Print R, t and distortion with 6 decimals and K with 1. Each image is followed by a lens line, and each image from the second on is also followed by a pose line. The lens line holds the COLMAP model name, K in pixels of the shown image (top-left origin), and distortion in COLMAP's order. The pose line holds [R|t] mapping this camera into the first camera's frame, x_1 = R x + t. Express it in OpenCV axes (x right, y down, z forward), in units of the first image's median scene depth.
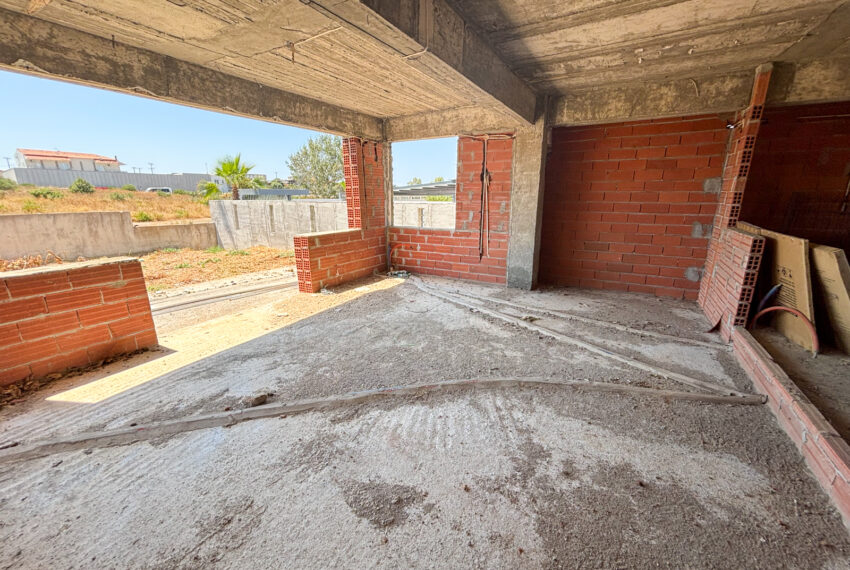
lens RADIAL K [[344.2, 0, 425.1], [0, 344.2, 284.3], [0, 0, 1]] dist [-0.002211, 0.000212]
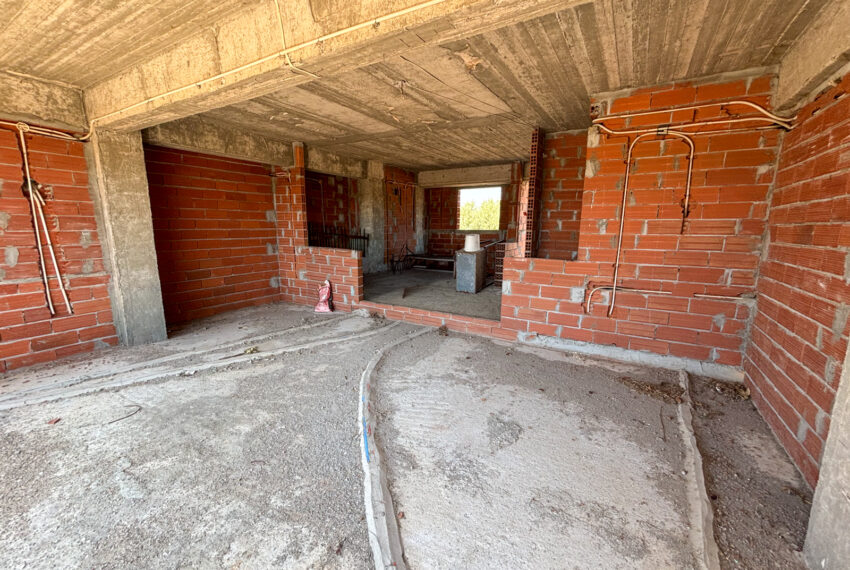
lens RADIAL K [[344.2, 0, 425.1], [0, 344.2, 284.3], [0, 0, 1]] dist [-0.002211, 0.000212]
pose [[0.011309, -0.169739, 0.985424, -0.542238], [0.243567, 0.956272, 0.161922, -0.102254], [-0.969818, 0.238185, 0.052157, 0.406991]]
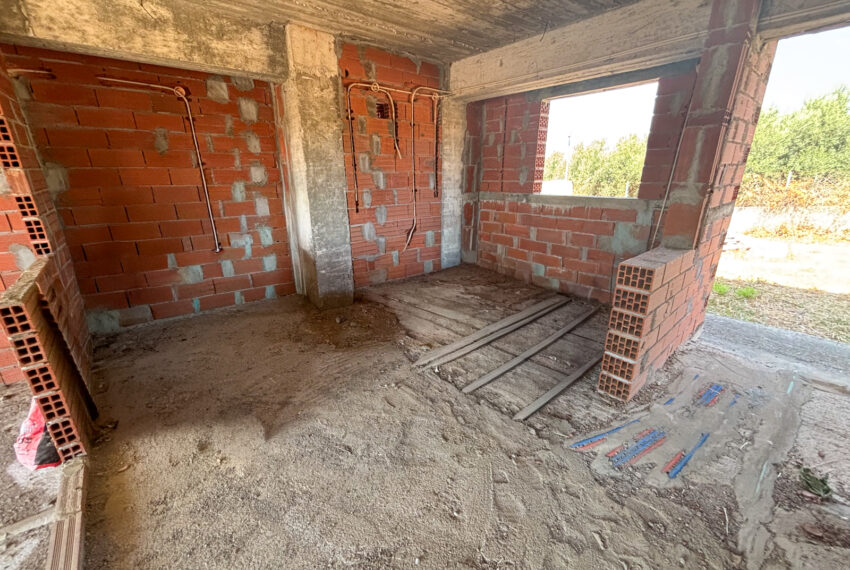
lens RADIAL K [[345.6, 0, 424.5], [0, 345.6, 283.8], [0, 0, 1]] dist [-0.002191, 0.000019]
pose [[0.336053, -0.297631, 0.893579, 0.516803], [0.245031, 0.943714, 0.222180, -0.087571], [-0.909411, 0.144290, 0.390067, 0.193726]]
